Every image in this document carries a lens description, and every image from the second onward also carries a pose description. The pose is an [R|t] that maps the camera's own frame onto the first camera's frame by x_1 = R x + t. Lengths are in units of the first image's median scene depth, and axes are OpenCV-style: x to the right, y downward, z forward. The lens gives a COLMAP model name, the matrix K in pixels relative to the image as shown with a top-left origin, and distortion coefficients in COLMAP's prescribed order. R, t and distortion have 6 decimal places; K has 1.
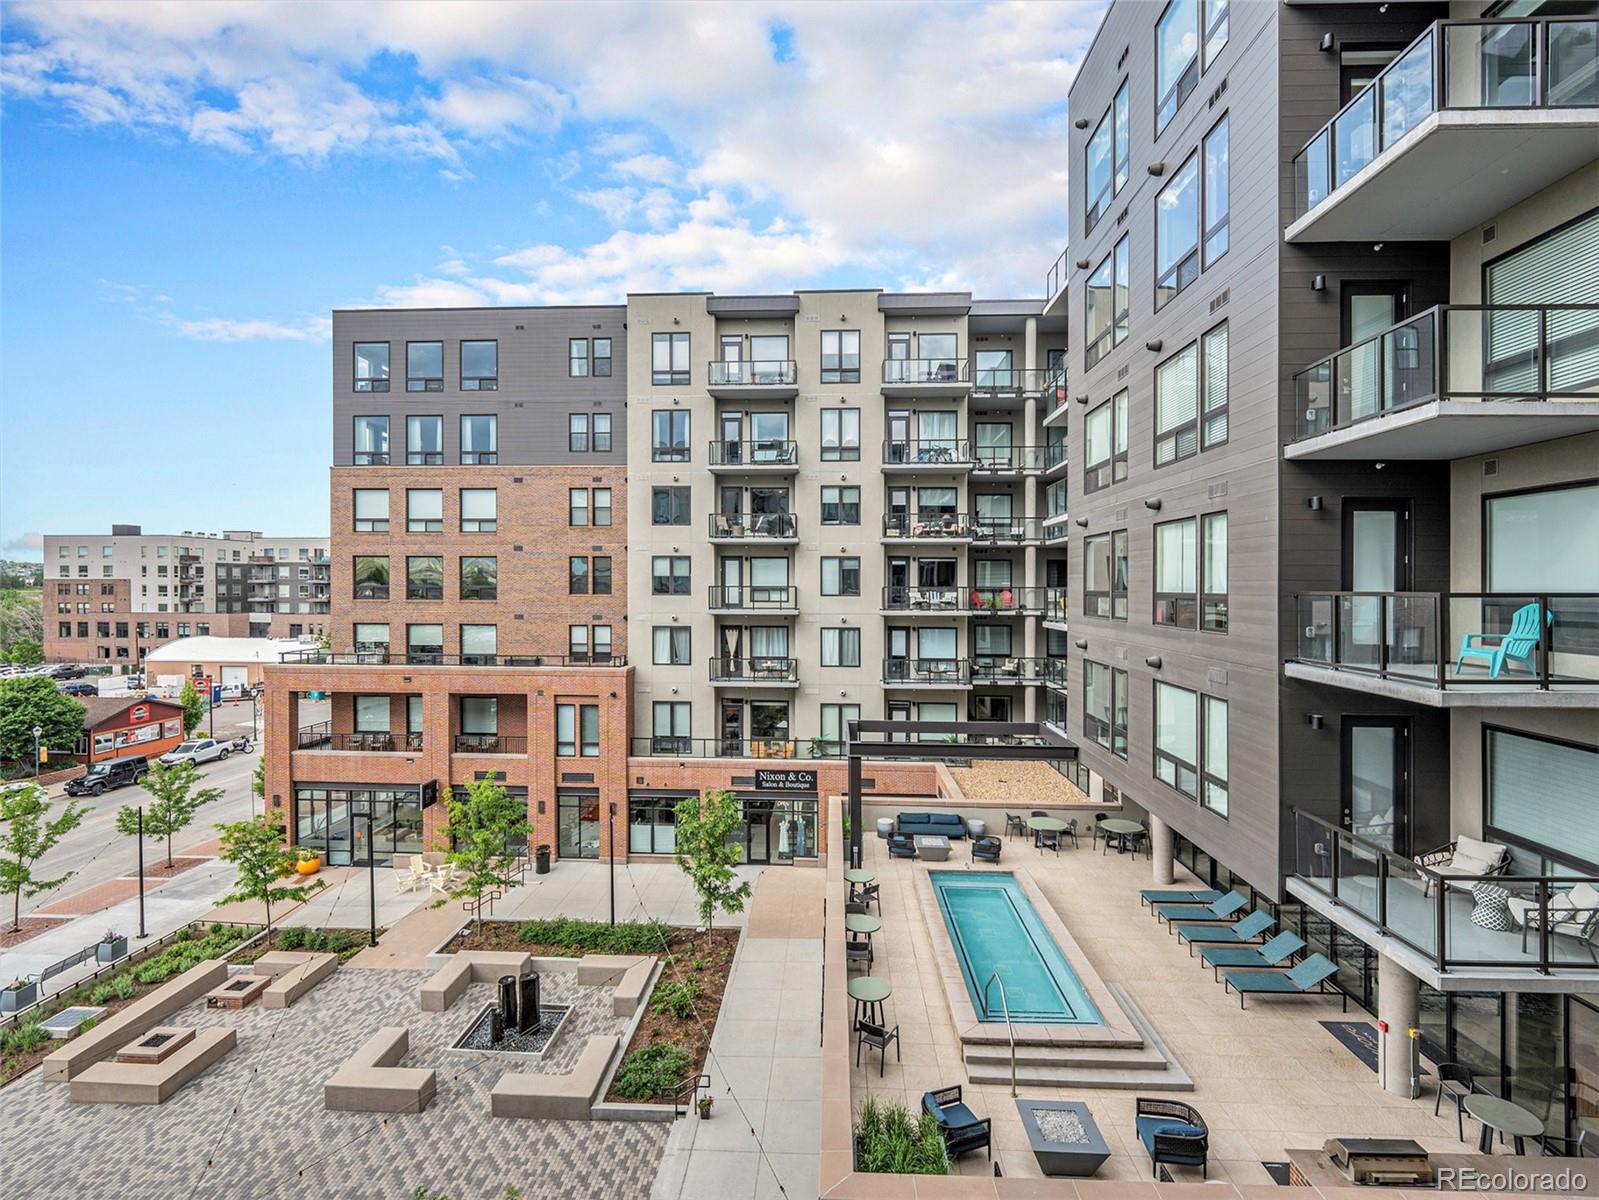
lens RADIAL K [[723.0, 0, 797.4], [0, 723.0, 596.8], [0, 0, 1]] dist [-0.011669, -0.000082]
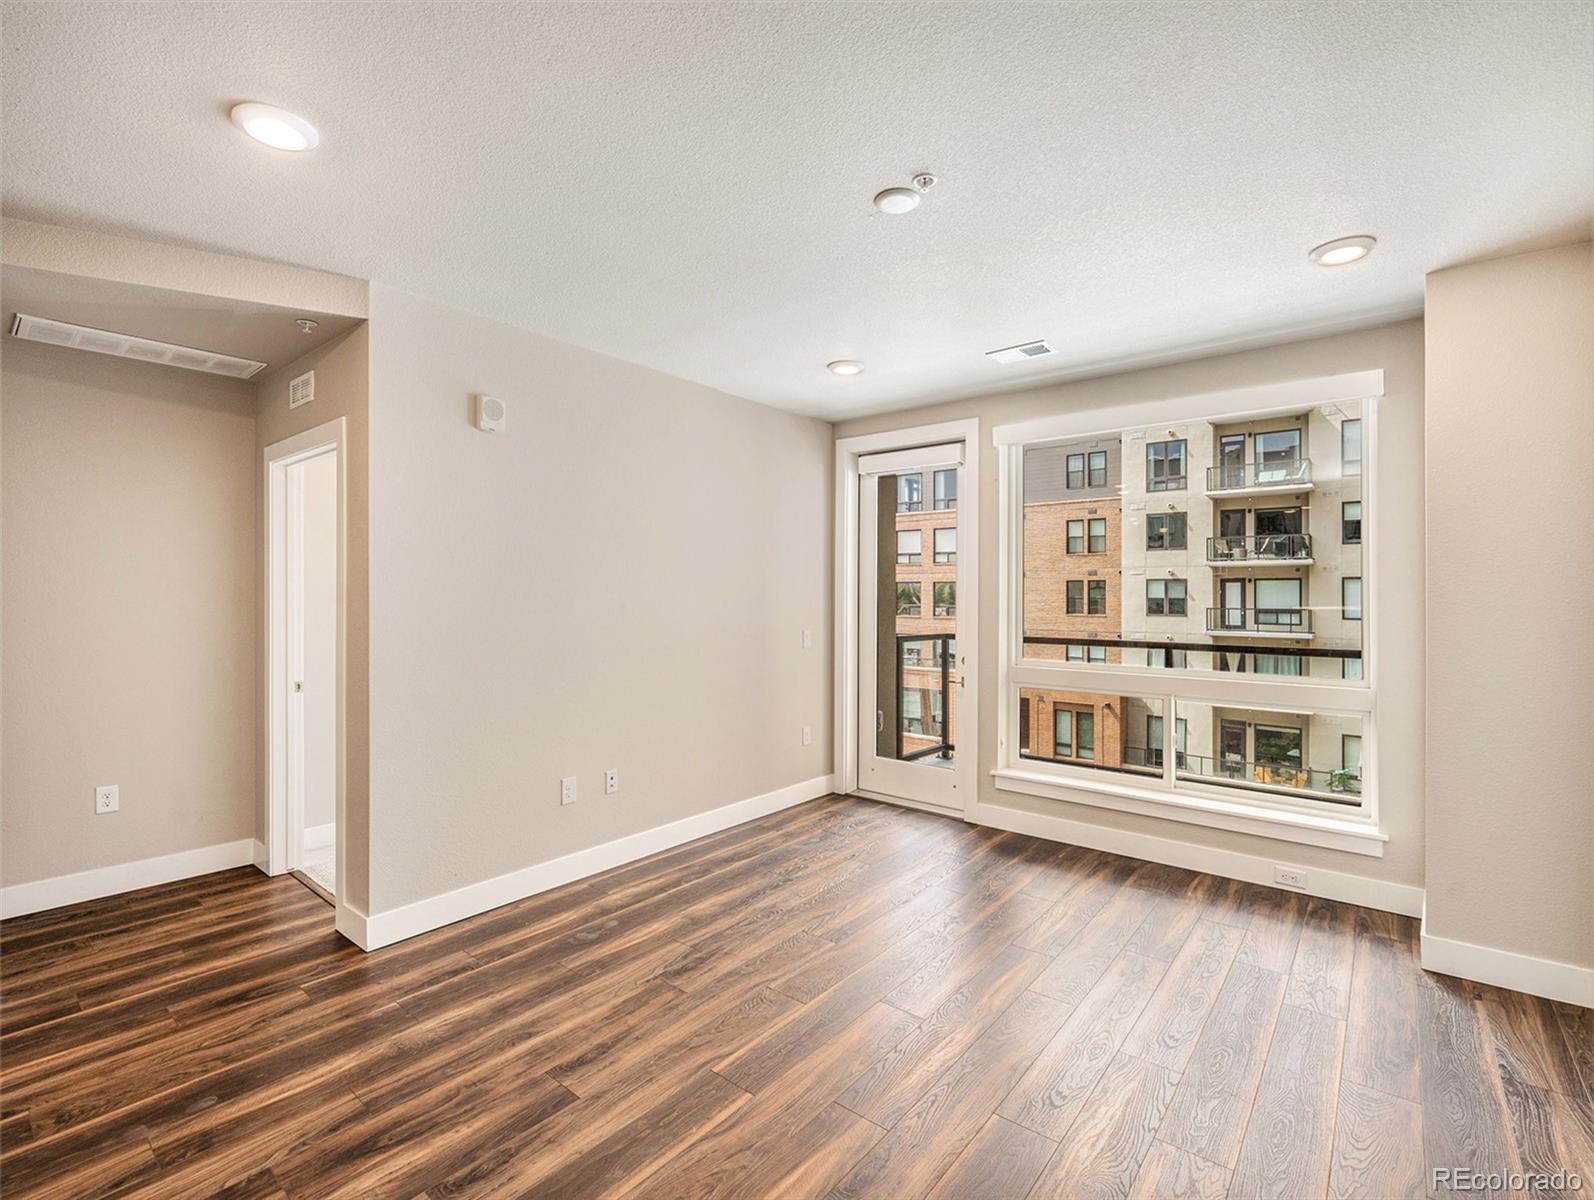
lens RADIAL K [[737.2, 0, 777.6], [0, 737.2, 592.9], [0, 0, 1]] dist [-0.009583, -0.003405]
pose [[0.795532, -0.001518, -0.605910, 0.024568], [-0.015117, 0.999636, -0.022353, -0.003743], [0.605723, 0.026942, 0.795219, -0.199781]]
